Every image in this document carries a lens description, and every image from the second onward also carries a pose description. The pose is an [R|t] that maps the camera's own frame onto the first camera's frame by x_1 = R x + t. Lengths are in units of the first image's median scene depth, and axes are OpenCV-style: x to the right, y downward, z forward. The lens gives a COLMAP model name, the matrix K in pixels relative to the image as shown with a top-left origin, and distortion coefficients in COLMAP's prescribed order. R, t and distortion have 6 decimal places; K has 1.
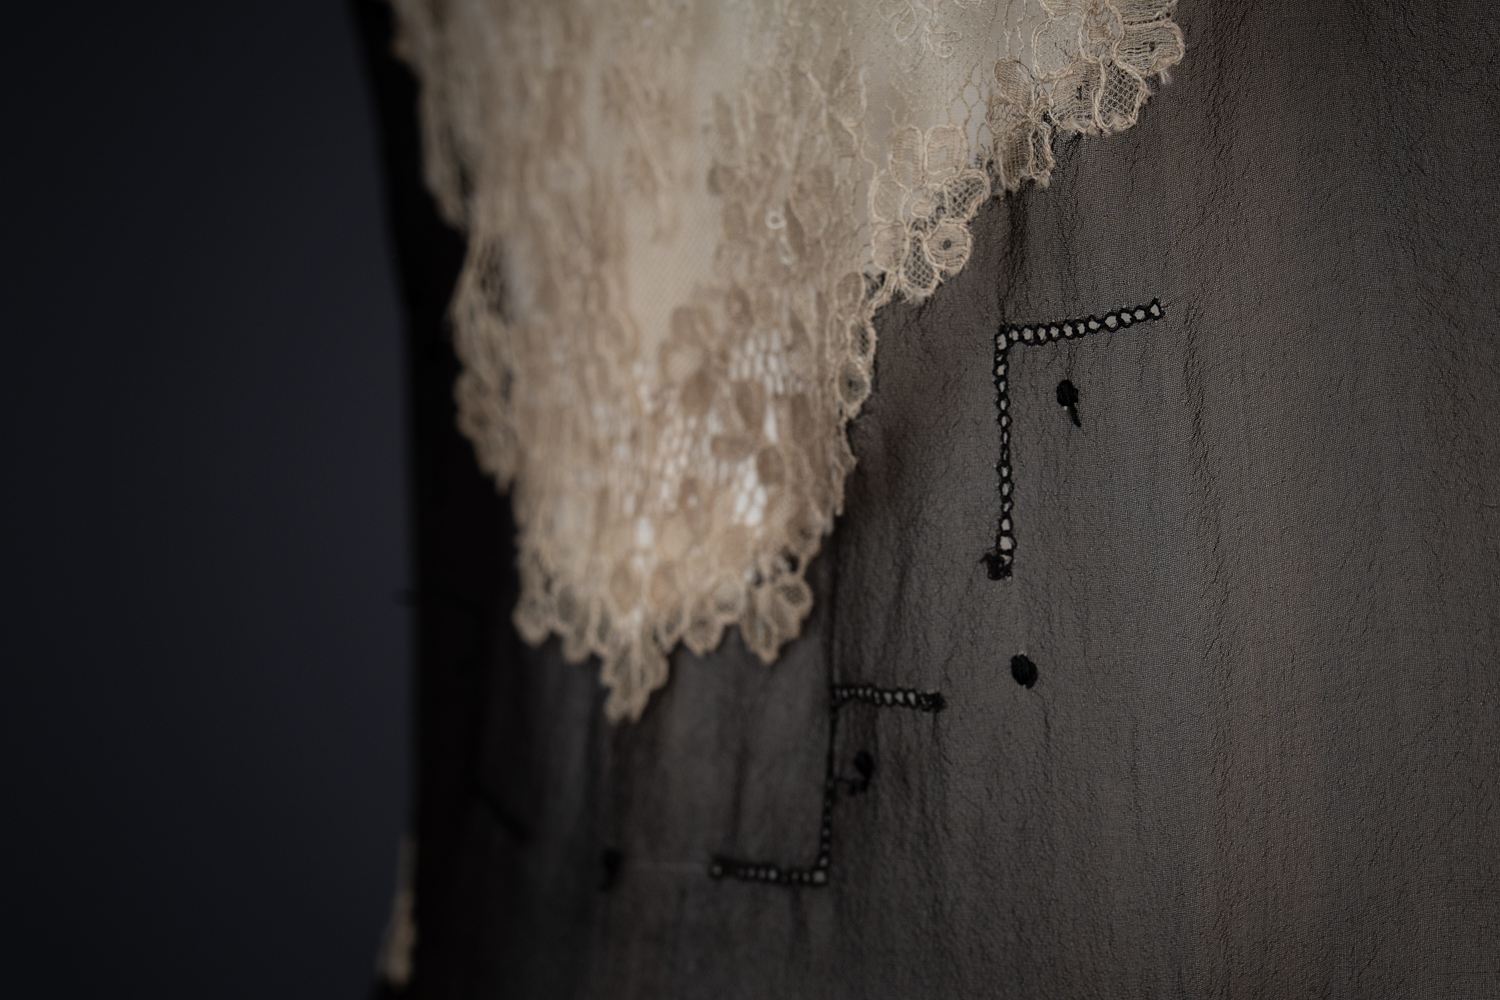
lens RADIAL K [[3339.2, 0, 928.3], [0, 3339.2, 518.5], [0, 0, 1]] dist [0.271910, 0.162742]
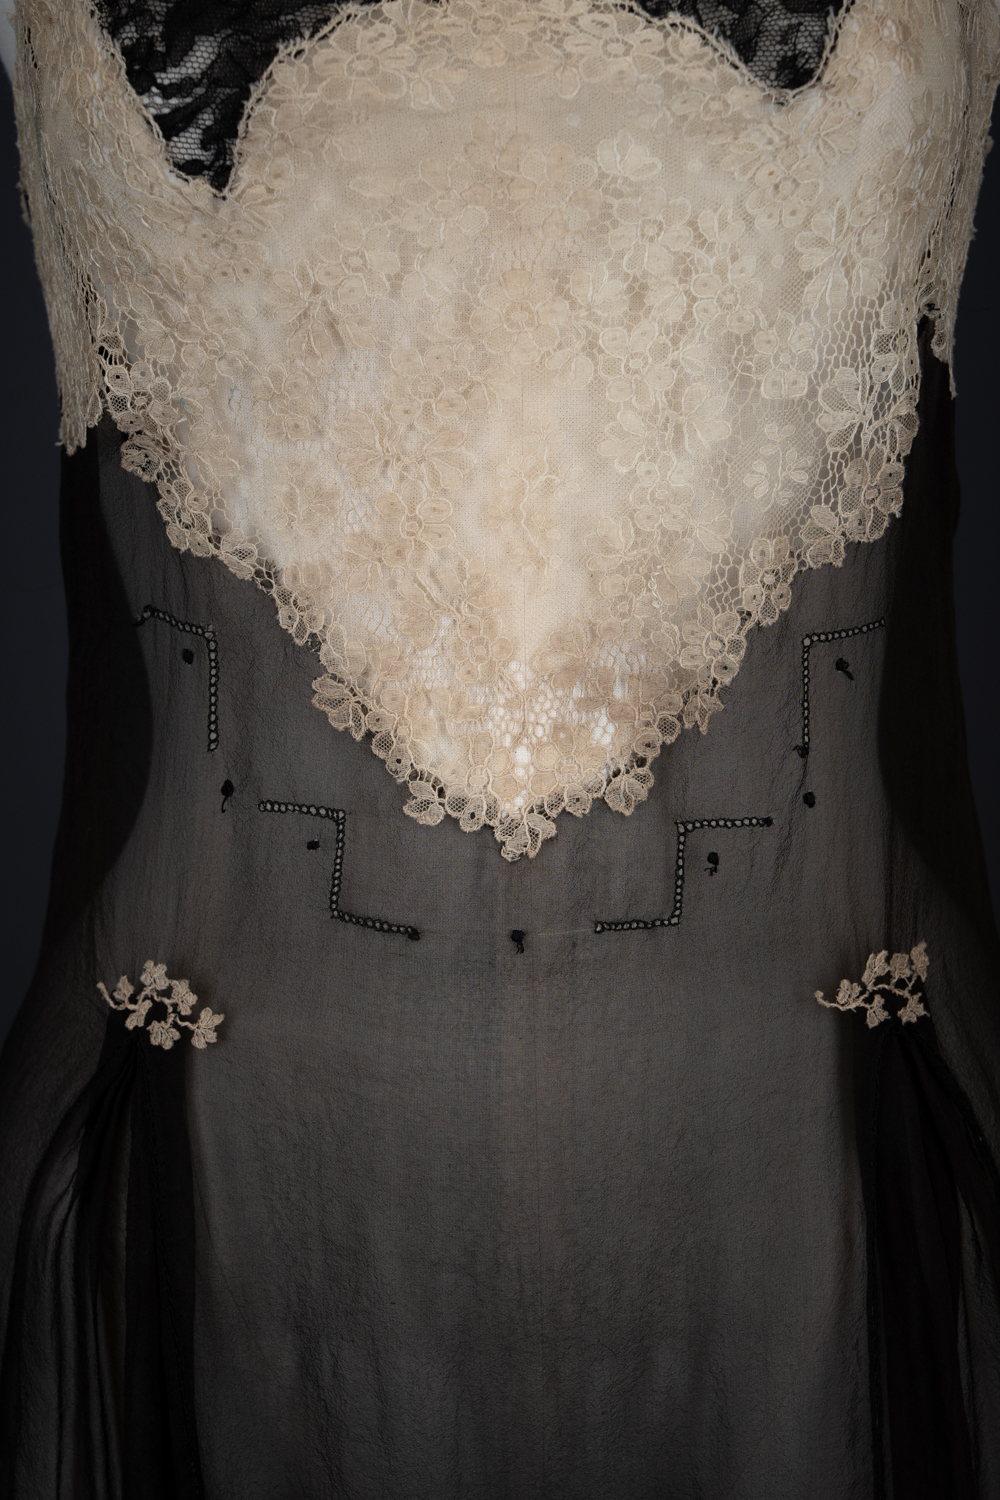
lens RADIAL K [[2826.6, 0, 488.4], [0, 2826.6, 768.3], [0, 0, 1]] dist [0.237915, 0.201821]
pose [[0.642717, -0.130760, 0.754862, -1.314213], [0.065510, 0.991098, 0.115905, -0.175632], [-0.763298, -0.025043, 0.645561, 0.026042]]
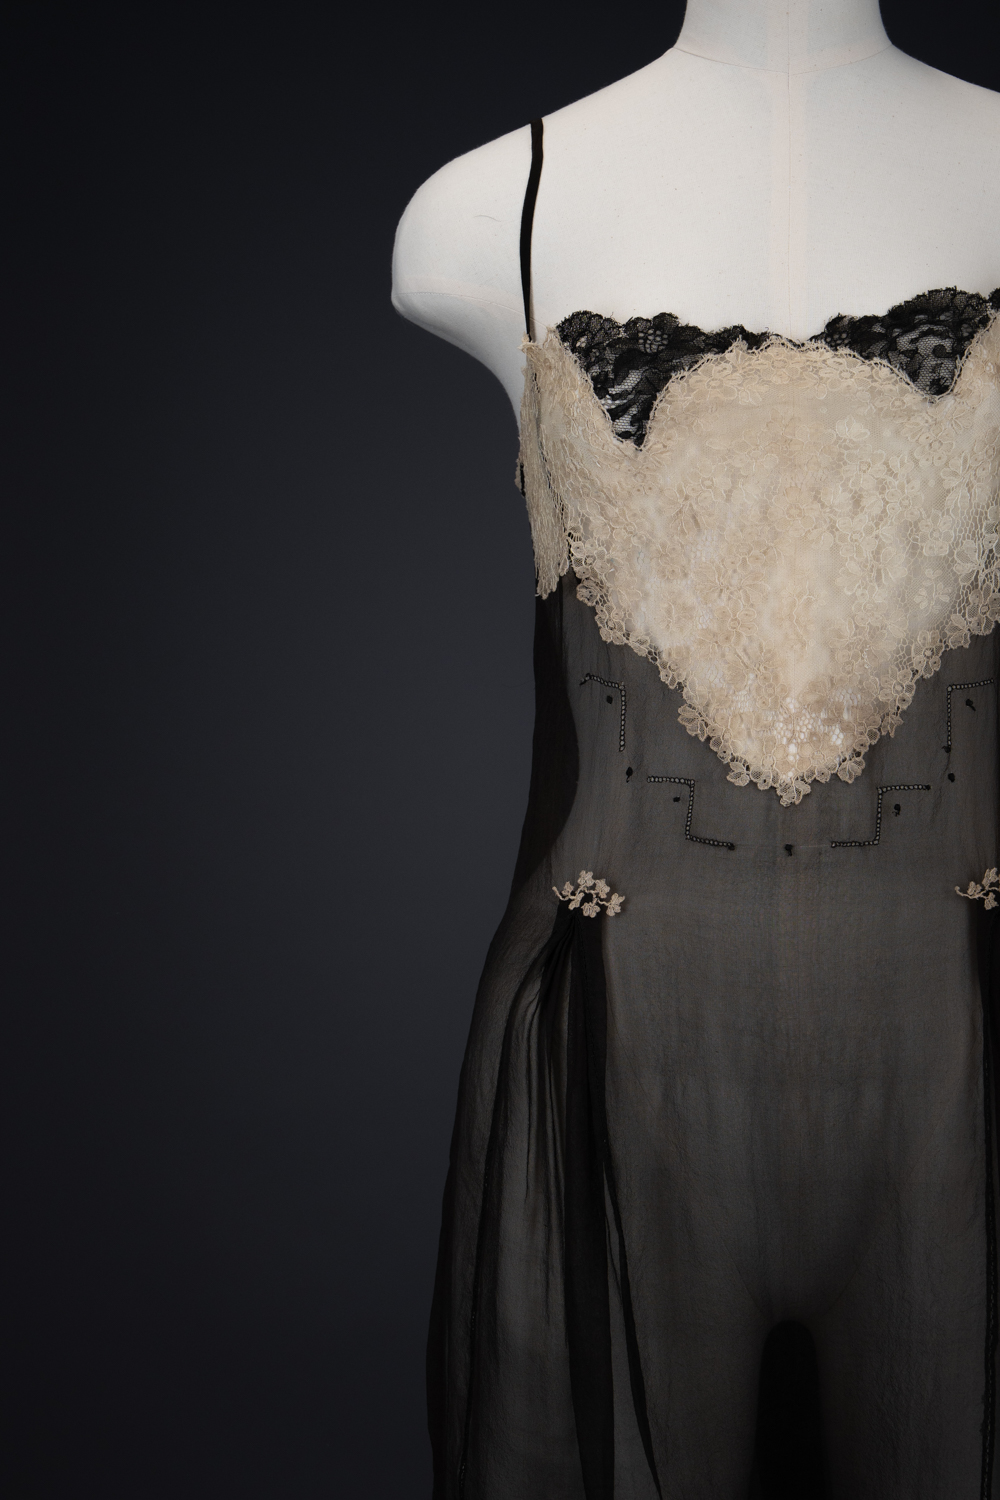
lens RADIAL K [[3339.2, 0, 528.0], [0, 3339.2, 855.7], [0, 0, 1]] dist [0.271910, 0.162742]
pose [[0.694534, -0.004500, 0.719446, -2.784902], [0.050495, 0.997819, -0.042505, 0.249284], [-0.717686, 0.065850, 0.693246, -1.160408]]
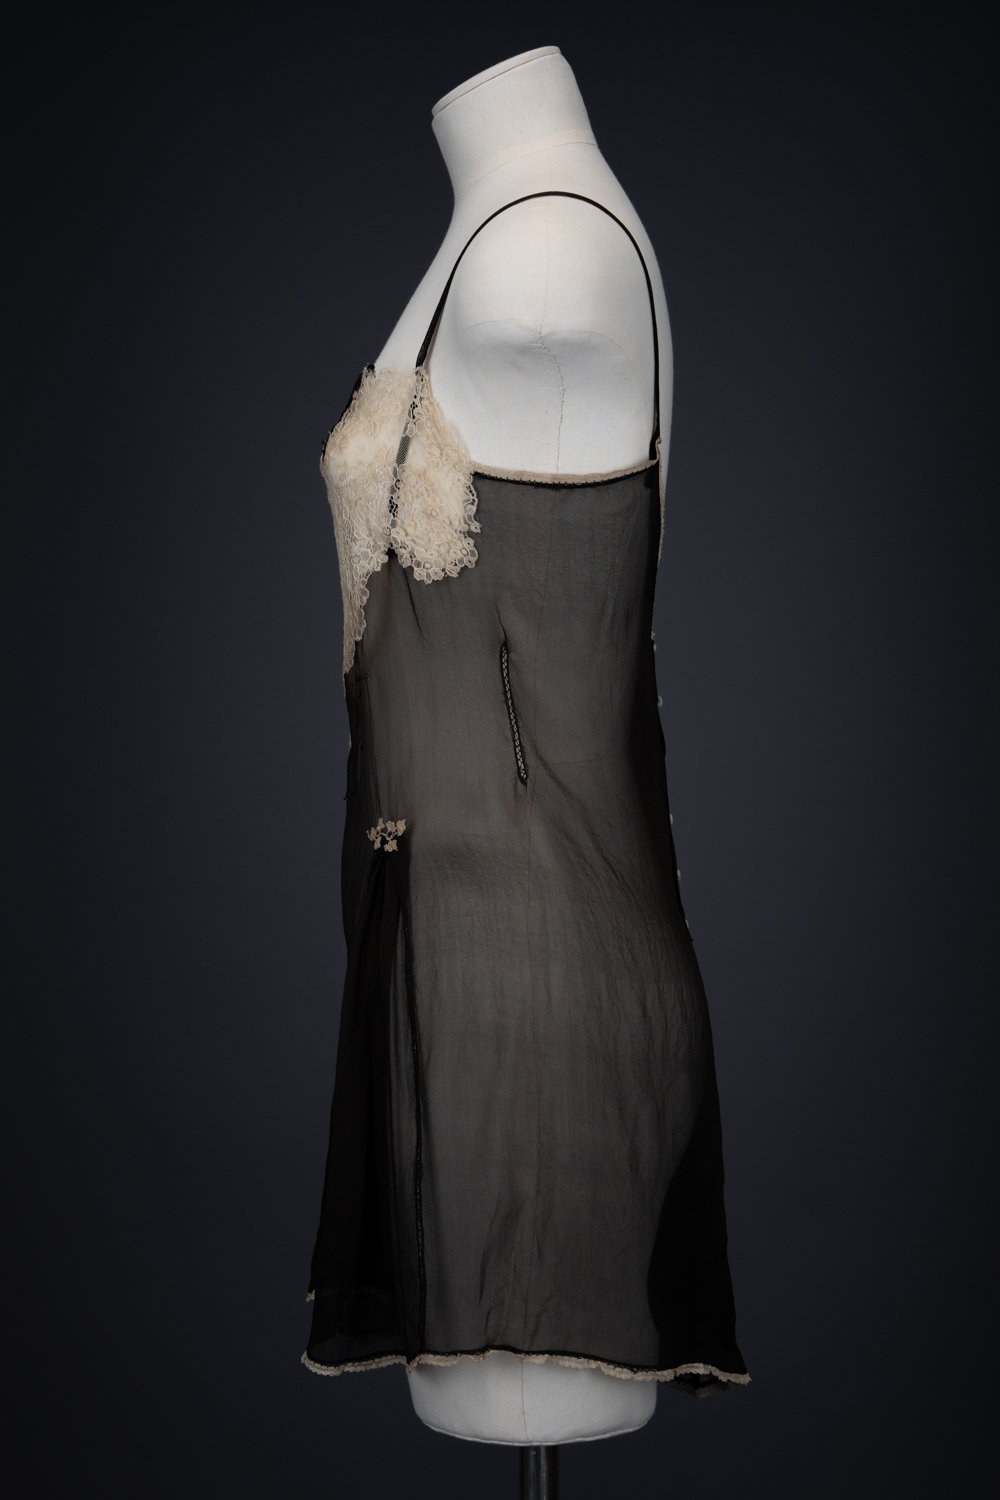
lens RADIAL K [[3220.7, 0, 577.7], [0, 3220.7, 815.3], [0, 0, 1]] dist [0.266203, 0.246141]
pose [[0.813844, 0.036305, -0.579948, 2.837503], [-0.017061, 0.999109, 0.038603, -0.039830], [0.580833, -0.021522, 0.813738, -2.498617]]
